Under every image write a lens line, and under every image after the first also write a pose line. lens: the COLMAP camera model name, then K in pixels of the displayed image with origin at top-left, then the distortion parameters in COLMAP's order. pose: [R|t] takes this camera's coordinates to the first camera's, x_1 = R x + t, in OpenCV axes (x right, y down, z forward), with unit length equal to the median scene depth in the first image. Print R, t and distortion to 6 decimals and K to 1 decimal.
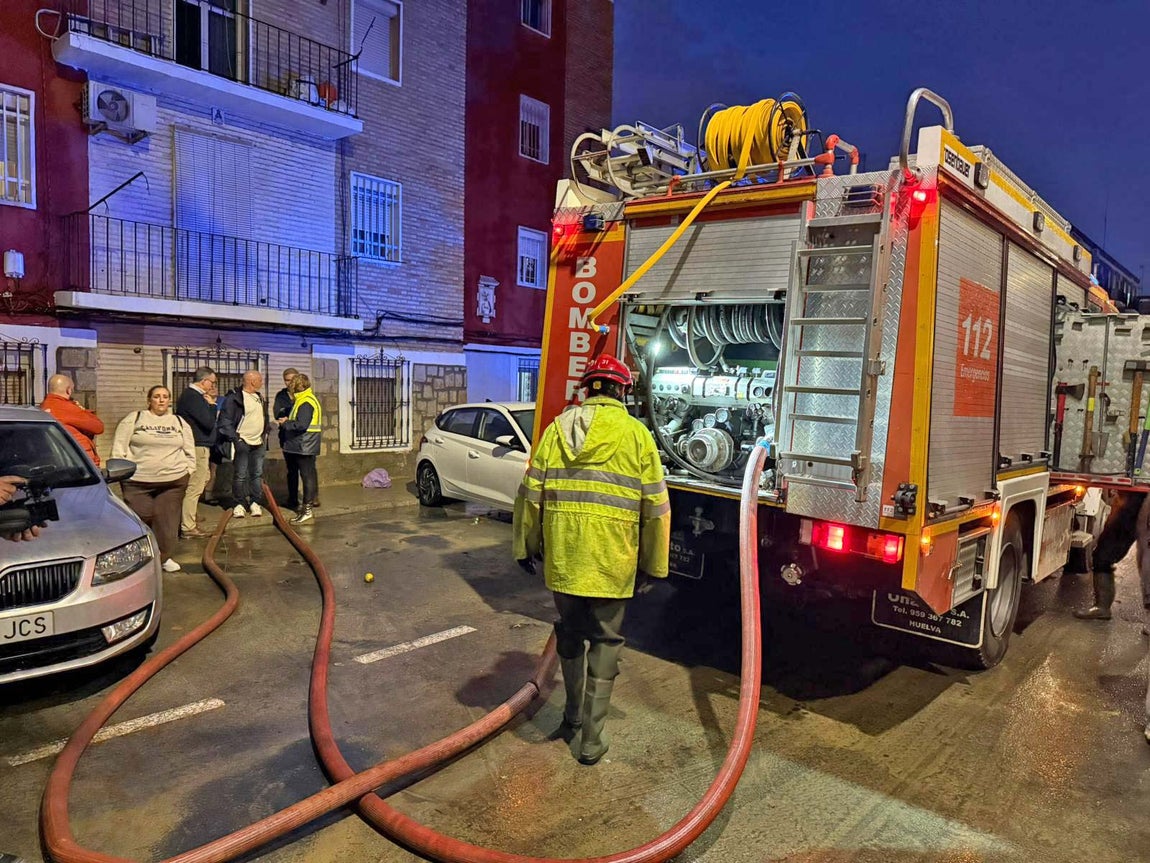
lens RADIAL K [[793.8, 0, 575.0], [0, 793.8, 431.5], [0, 0, 1]] dist [0.081162, -0.103134]
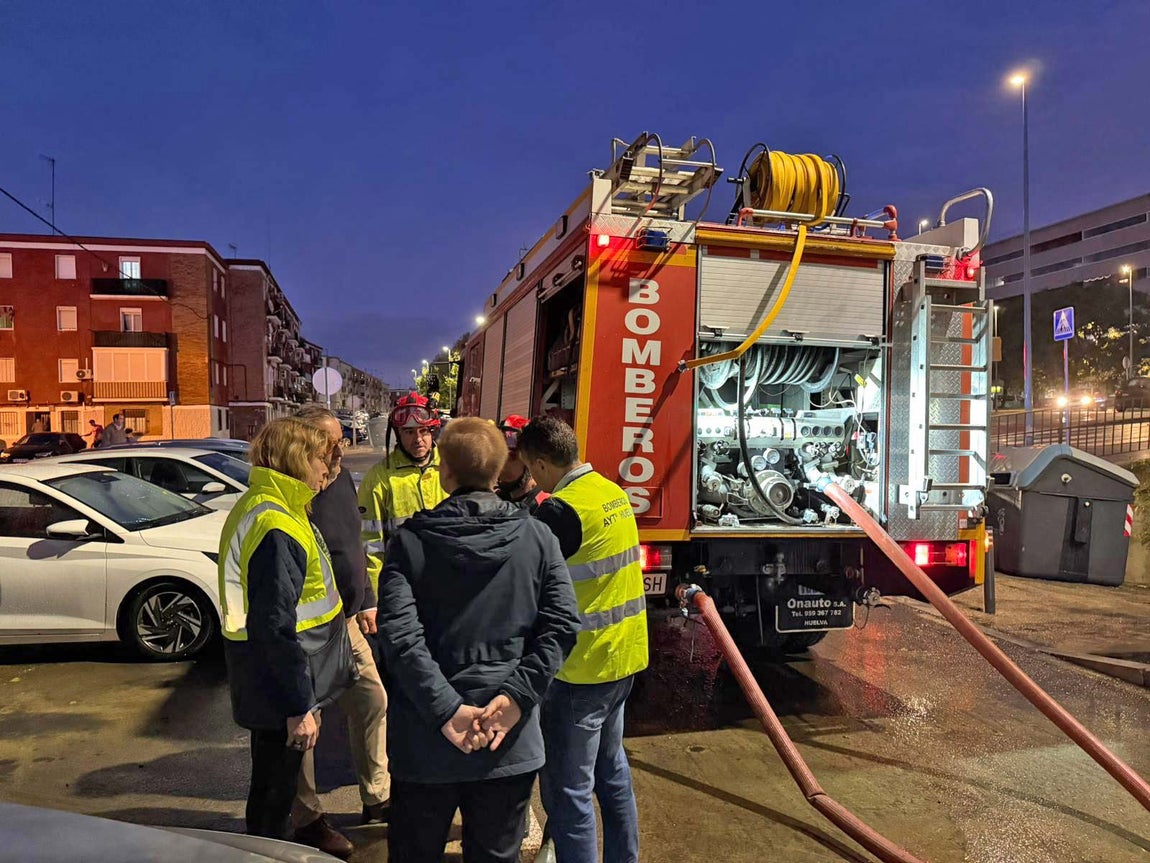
lens RADIAL K [[793.8, 0, 575.0], [0, 793.8, 431.5], [0, 0, 1]] dist [0.081162, -0.103134]
pose [[0.565854, -0.043208, 0.823372, -0.718979], [0.076563, 0.997065, -0.000295, -0.065089], [-0.820943, 0.063207, 0.567502, 0.593947]]
